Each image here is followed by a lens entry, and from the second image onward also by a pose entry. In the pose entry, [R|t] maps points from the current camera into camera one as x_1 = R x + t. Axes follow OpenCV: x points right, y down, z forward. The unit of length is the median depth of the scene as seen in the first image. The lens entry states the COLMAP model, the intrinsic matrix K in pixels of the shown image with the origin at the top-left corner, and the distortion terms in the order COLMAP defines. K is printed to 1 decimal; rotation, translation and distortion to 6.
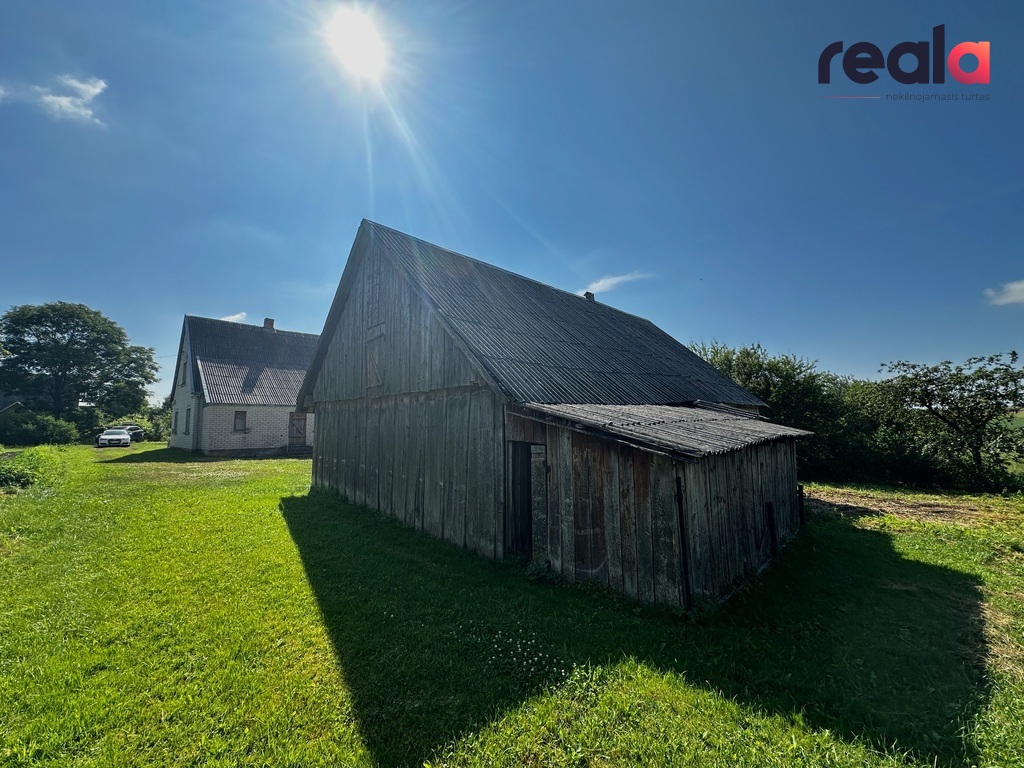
lens RADIAL K [[411.5, 0, 513.5], [0, 411.5, 384.0], [0, 0, 1]] dist [-0.000899, 0.000765]
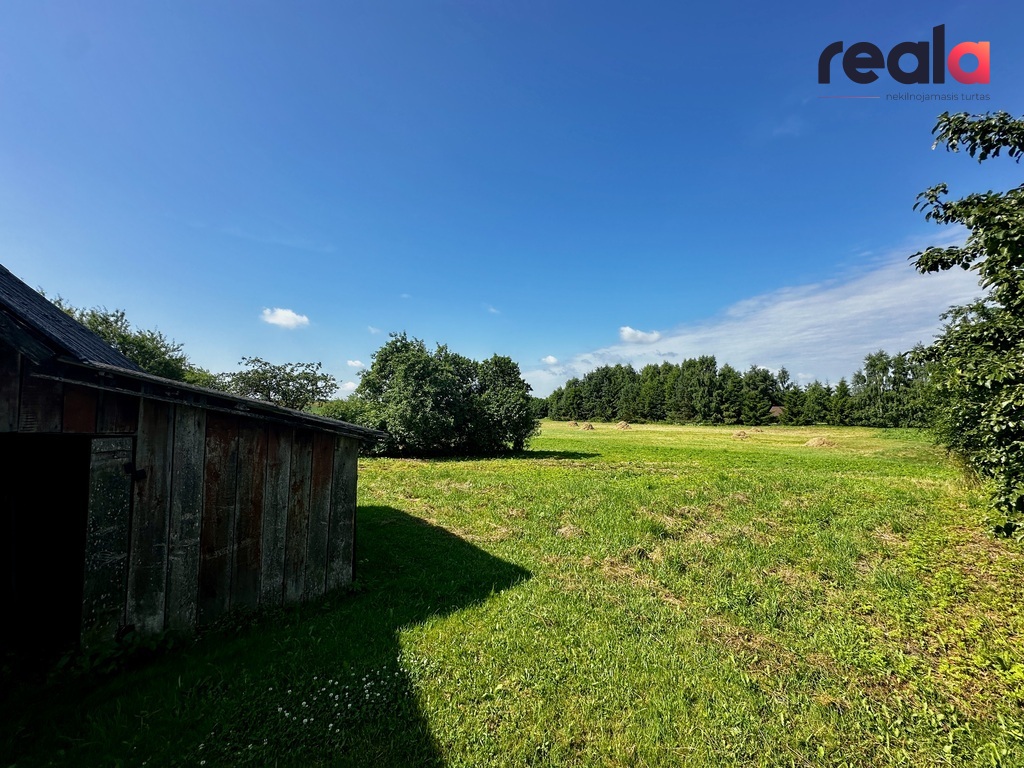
lens RADIAL K [[411.5, 0, 514.3], [0, 411.5, 383.2], [0, 0, 1]] dist [-0.000899, 0.000765]
pose [[0.125557, 0.081633, 0.988722, -0.490187], [-0.113147, 0.991284, -0.067476, 0.052548], [-0.985613, -0.103399, 0.133699, 0.409620]]
